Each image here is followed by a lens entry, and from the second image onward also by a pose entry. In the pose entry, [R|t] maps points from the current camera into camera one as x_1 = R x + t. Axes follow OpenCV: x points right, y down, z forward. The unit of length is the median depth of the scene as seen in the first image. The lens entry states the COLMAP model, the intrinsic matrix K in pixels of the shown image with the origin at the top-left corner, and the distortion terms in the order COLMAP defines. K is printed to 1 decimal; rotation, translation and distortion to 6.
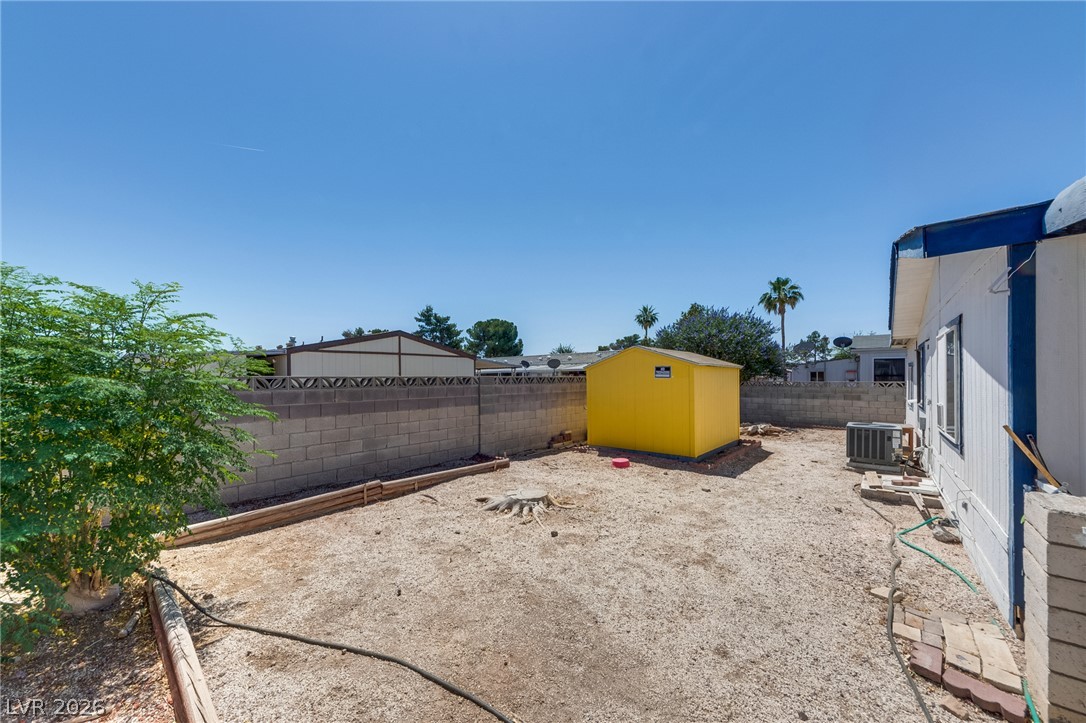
lens RADIAL K [[390.3, 0, 532.5], [0, 390.3, 372.7], [0, 0, 1]] dist [0.000738, 0.000389]
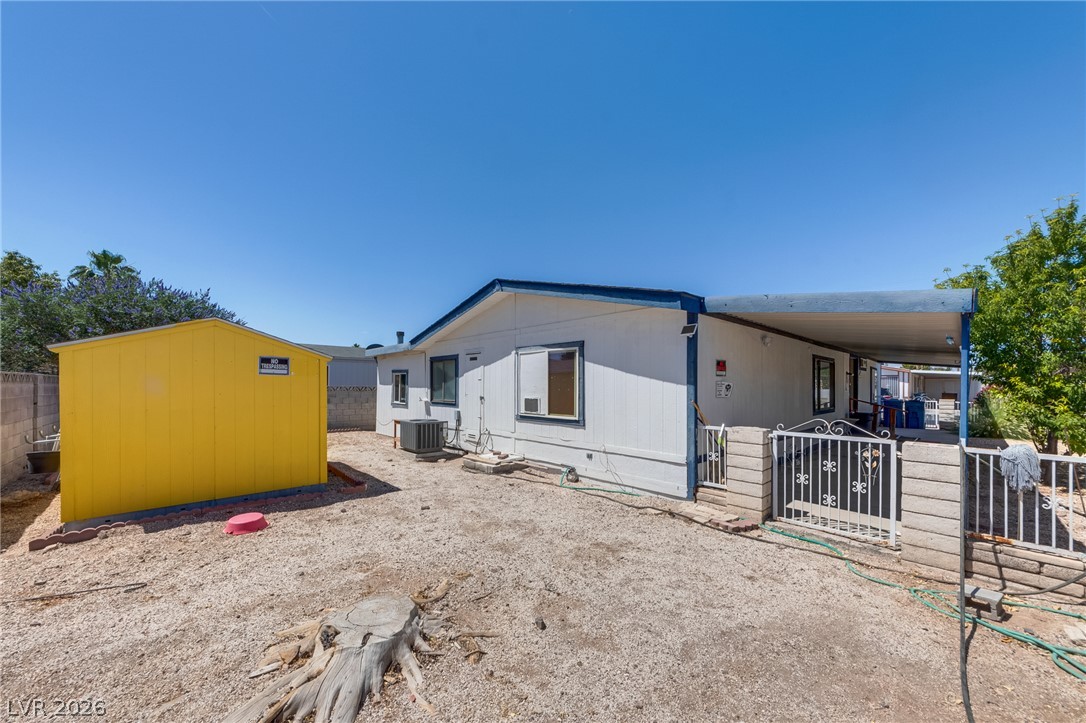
lens RADIAL K [[399.1, 0, 540.3], [0, 399.1, 387.6], [0, 0, 1]] dist [0.000235, -0.000374]
pose [[0.100384, 0.000278, 0.994949, -0.305997], [-0.017383, 0.999848, 0.001474, 0.027295], [-0.994797, -0.017444, 0.100373, 0.522844]]
